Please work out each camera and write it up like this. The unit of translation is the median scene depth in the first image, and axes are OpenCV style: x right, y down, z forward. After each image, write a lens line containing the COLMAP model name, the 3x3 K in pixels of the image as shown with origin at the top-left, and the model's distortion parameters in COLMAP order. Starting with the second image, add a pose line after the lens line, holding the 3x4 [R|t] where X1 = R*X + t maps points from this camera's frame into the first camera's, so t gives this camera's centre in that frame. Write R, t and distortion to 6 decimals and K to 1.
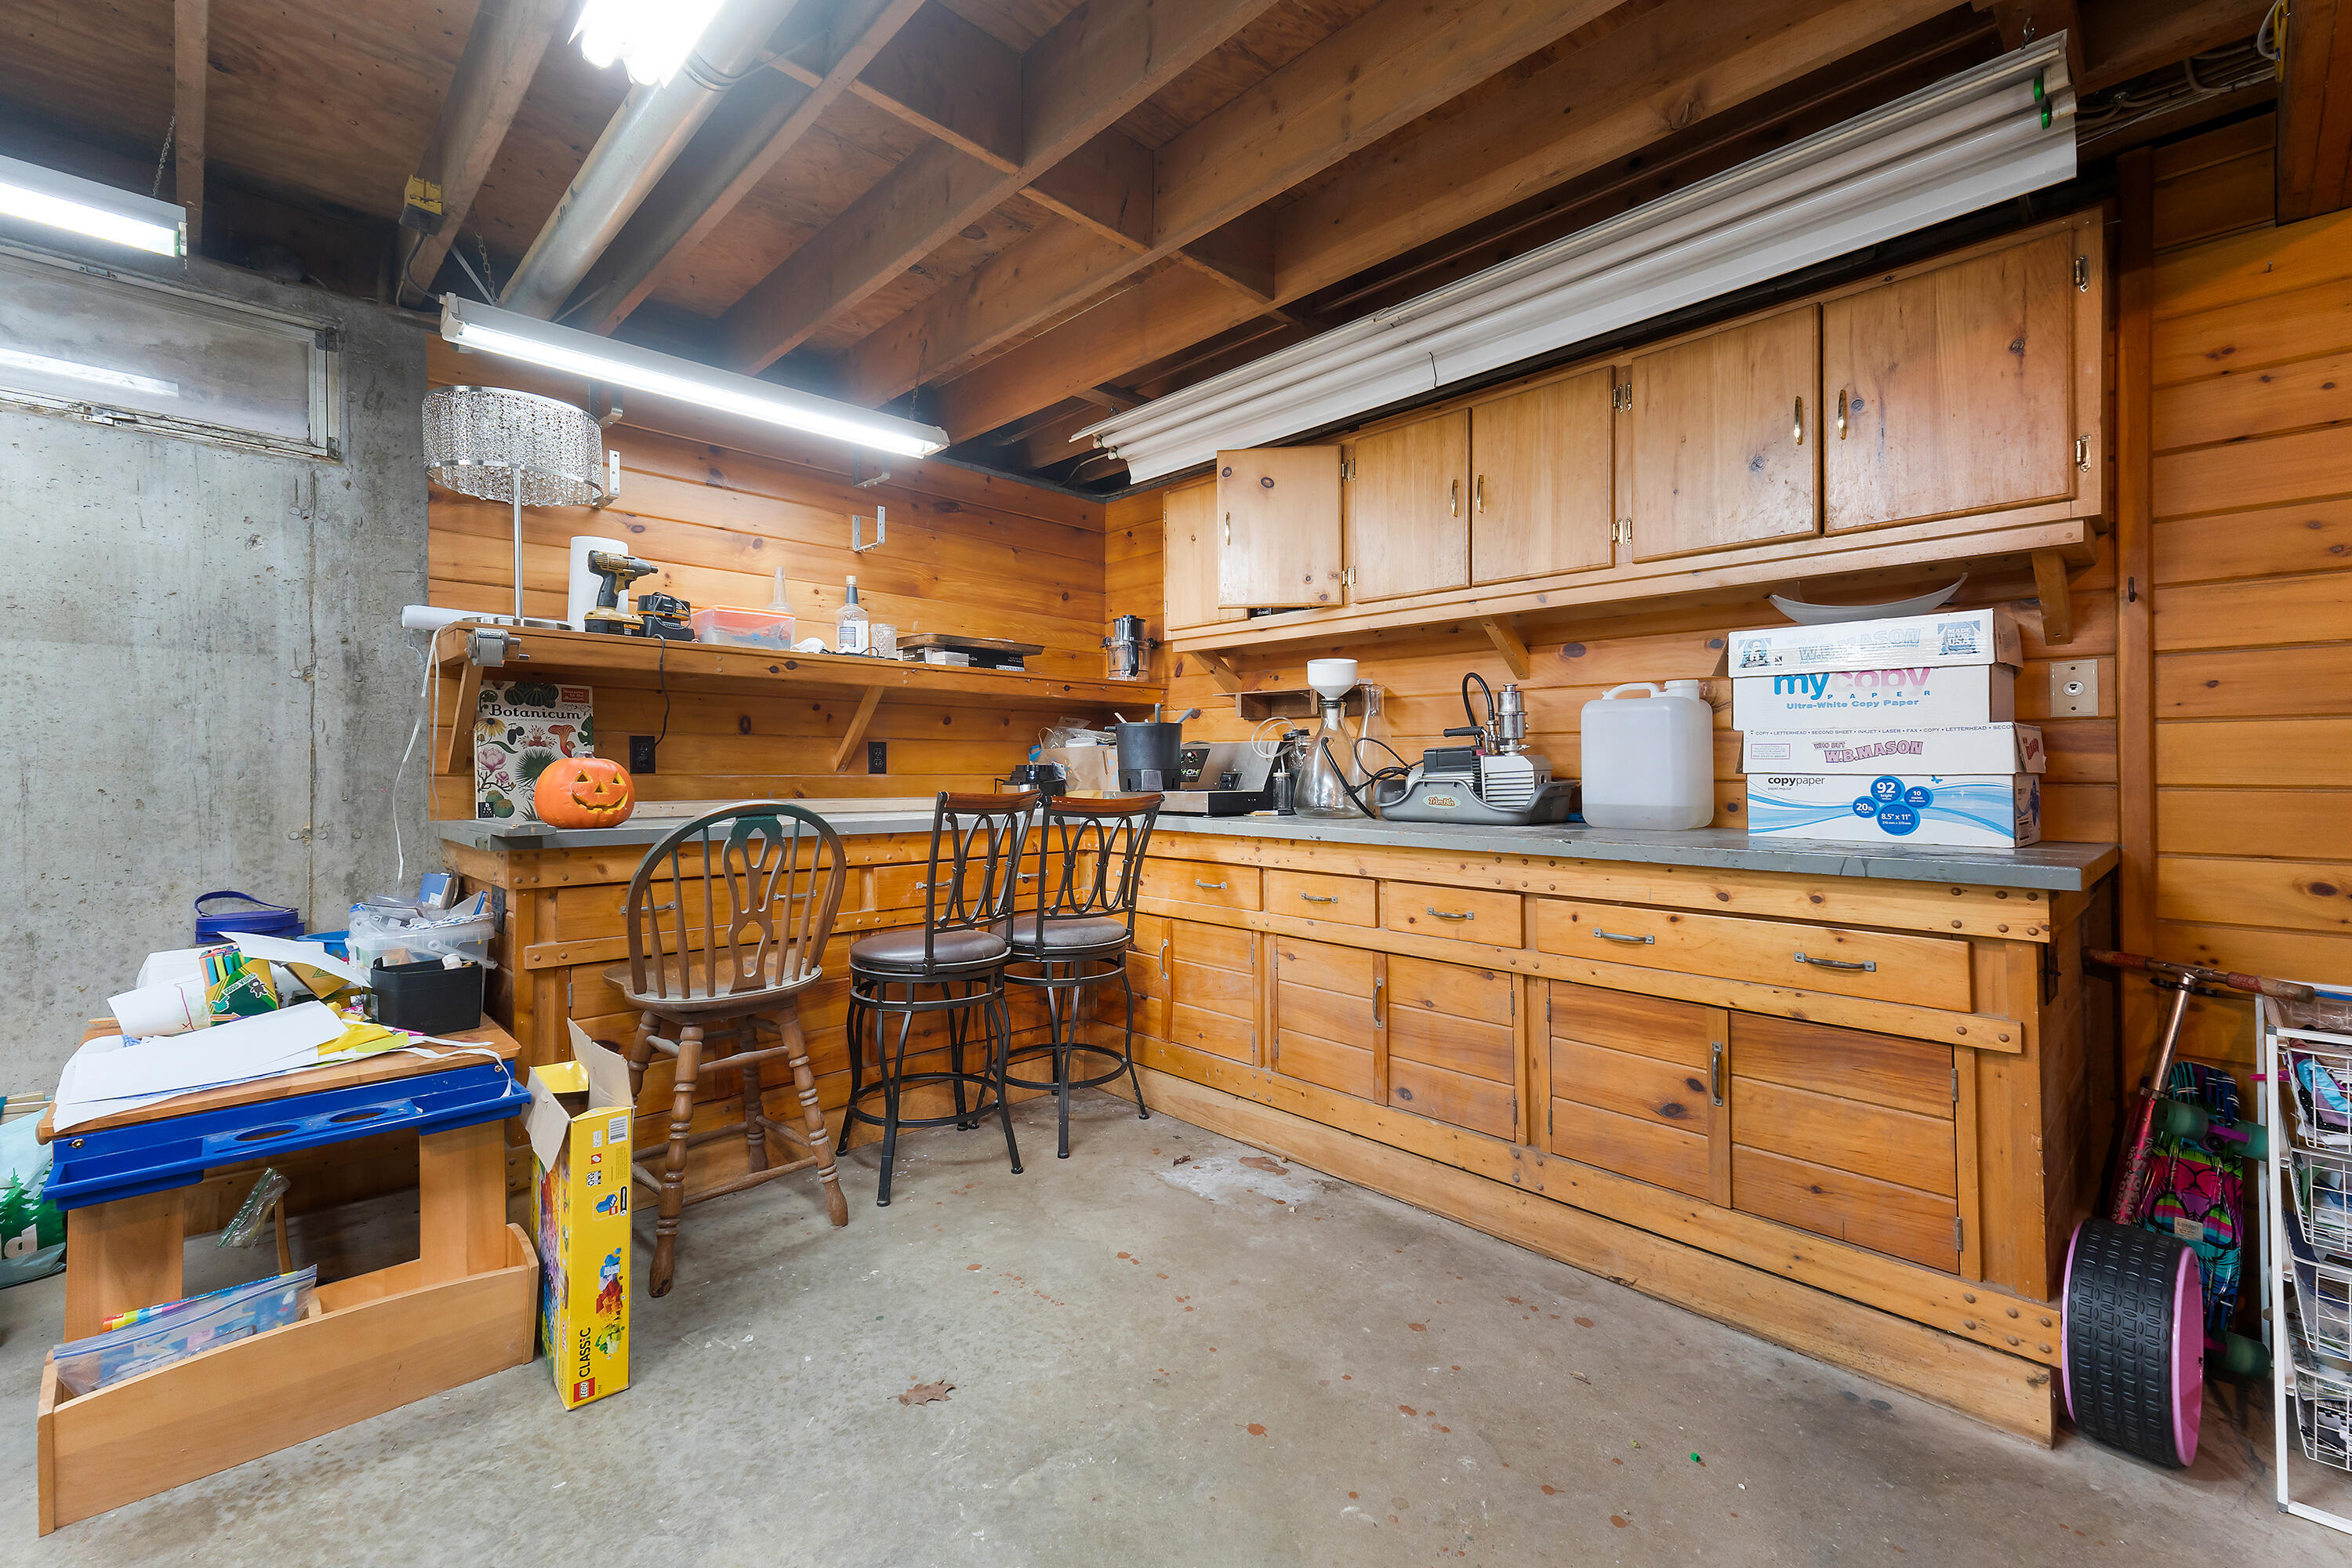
lens RADIAL K [[1000.5, 0, 1176.0], [0, 1000.5, 784.0], [0, 0, 1]] dist [0.001119, -0.000013]
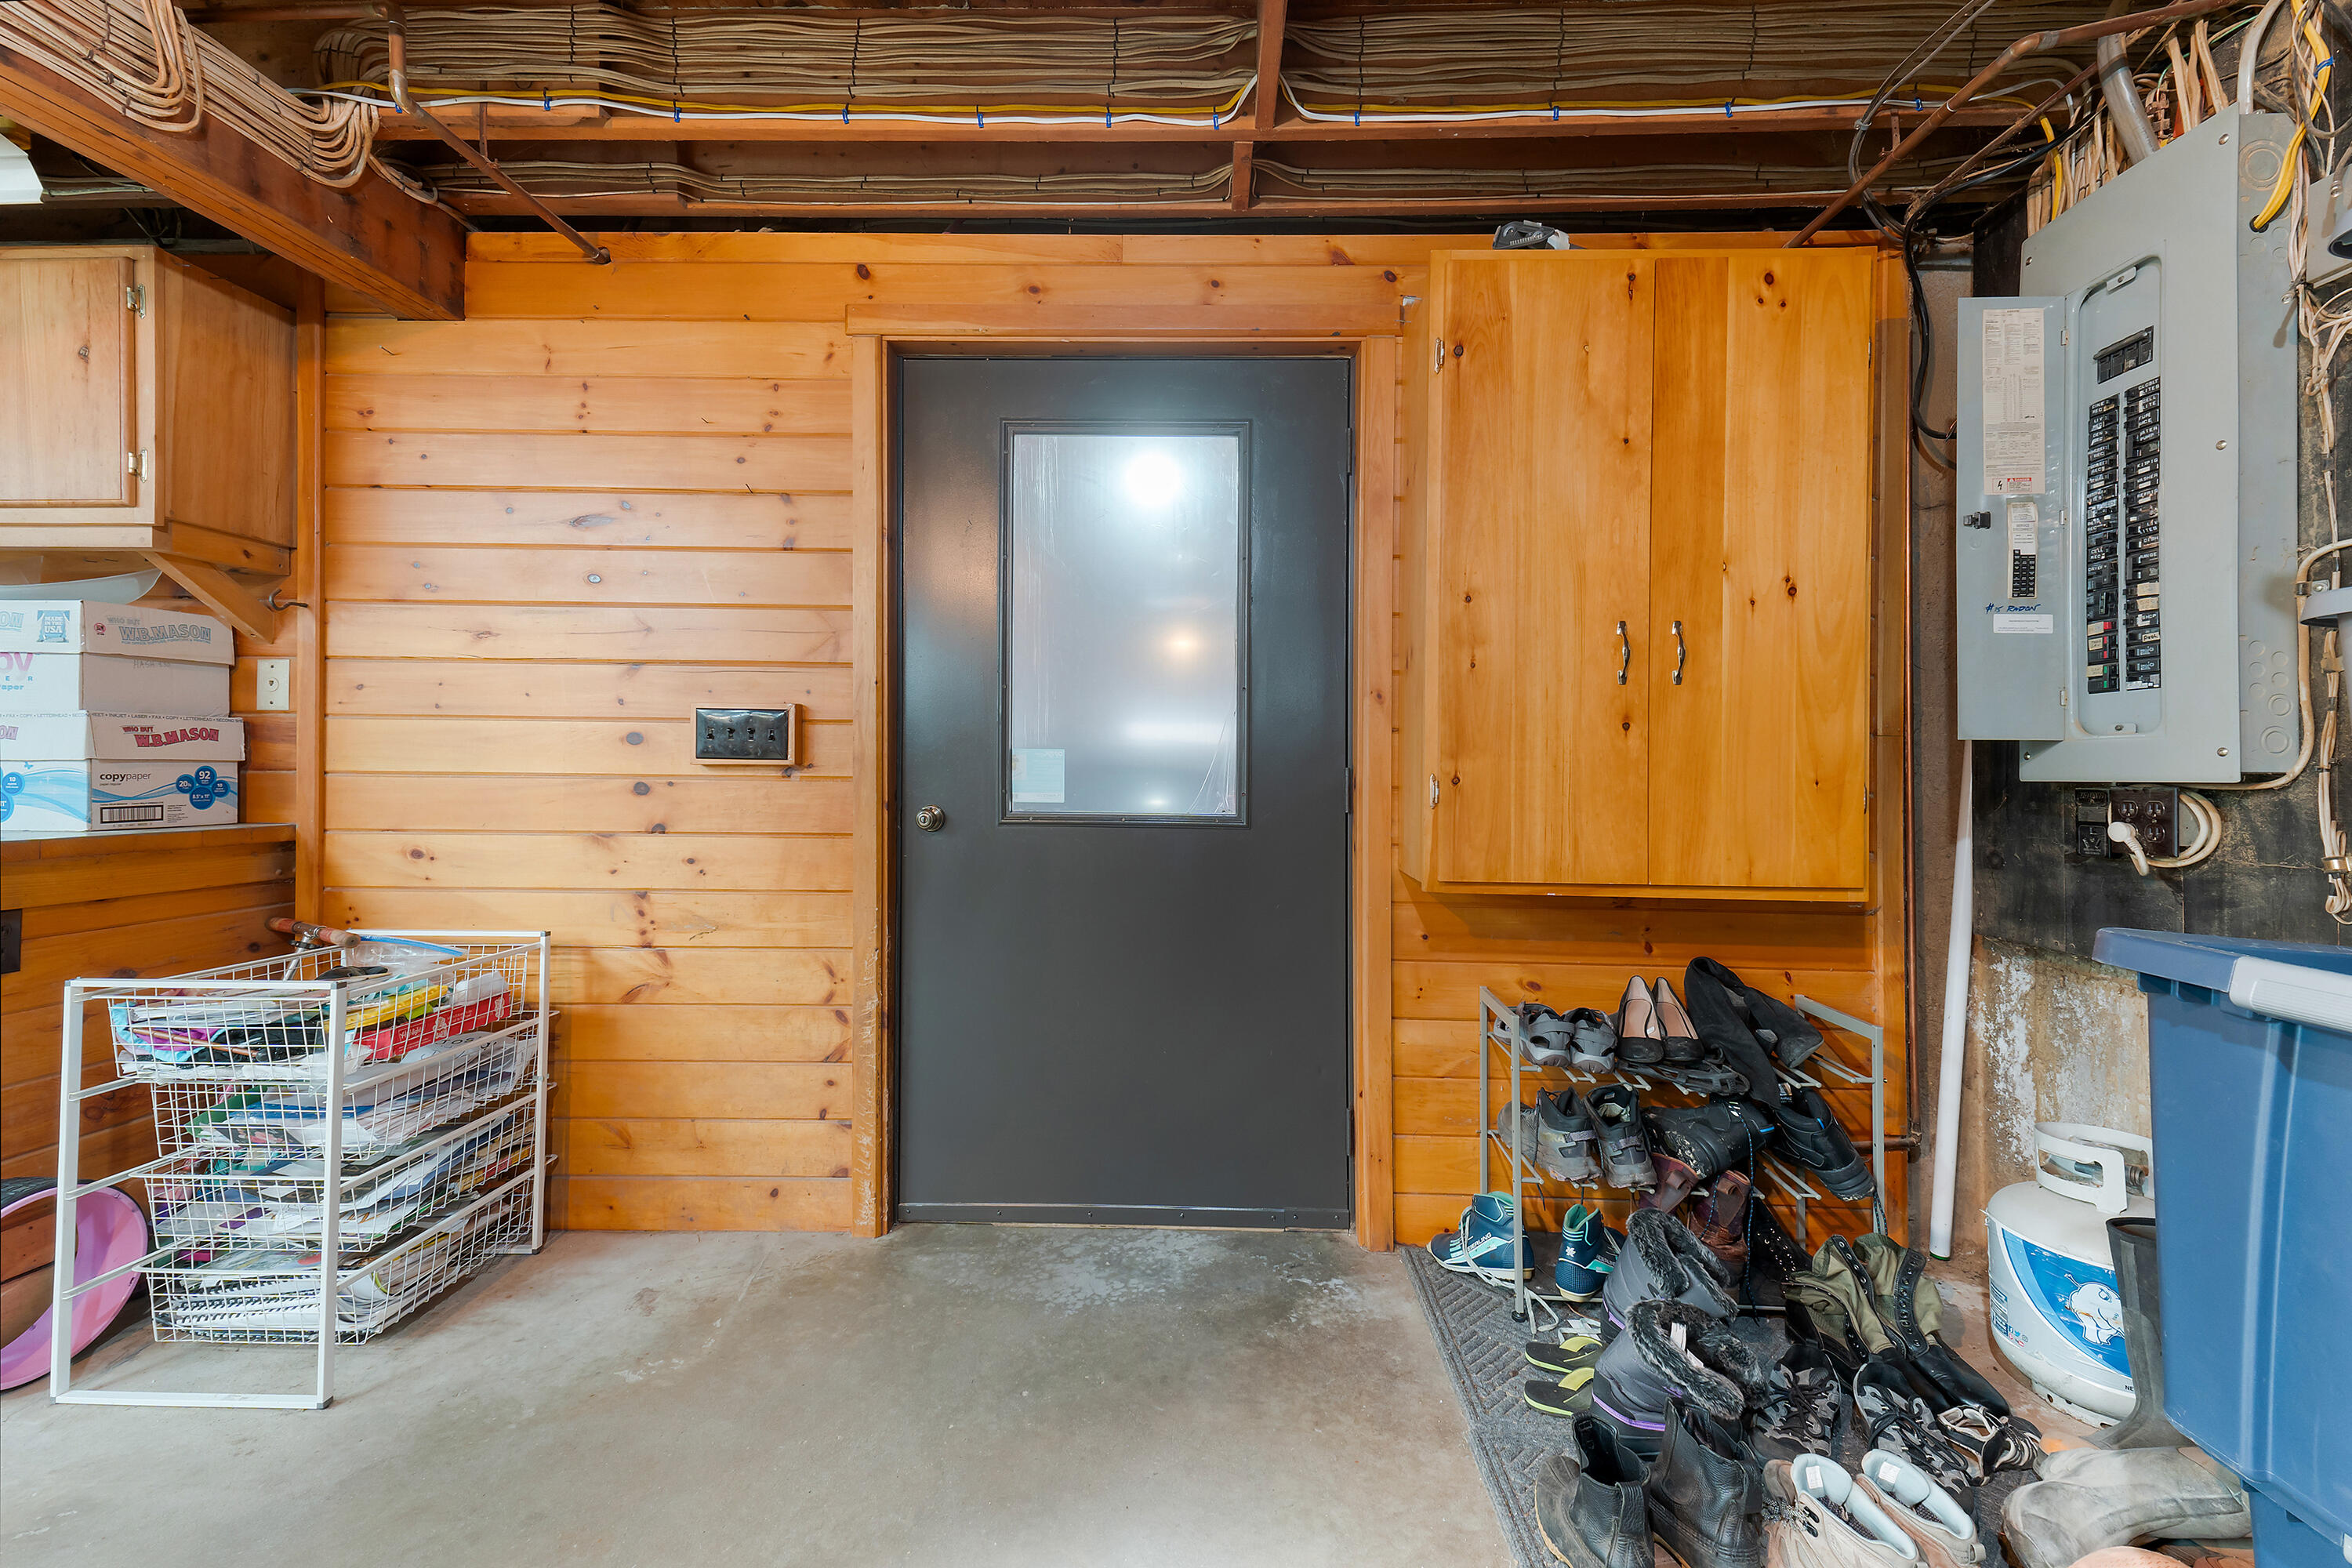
lens RADIAL K [[1000.5, 0, 1176.0], [0, 1000.5, 784.0], [0, 0, 1]] dist [0.001119, -0.000013]
pose [[0.709948, -0.006971, 0.704220, 0.862762], [-0.005284, 0.999870, 0.015225, -0.006994], [-0.704235, -0.014530, 0.709819, -0.524708]]
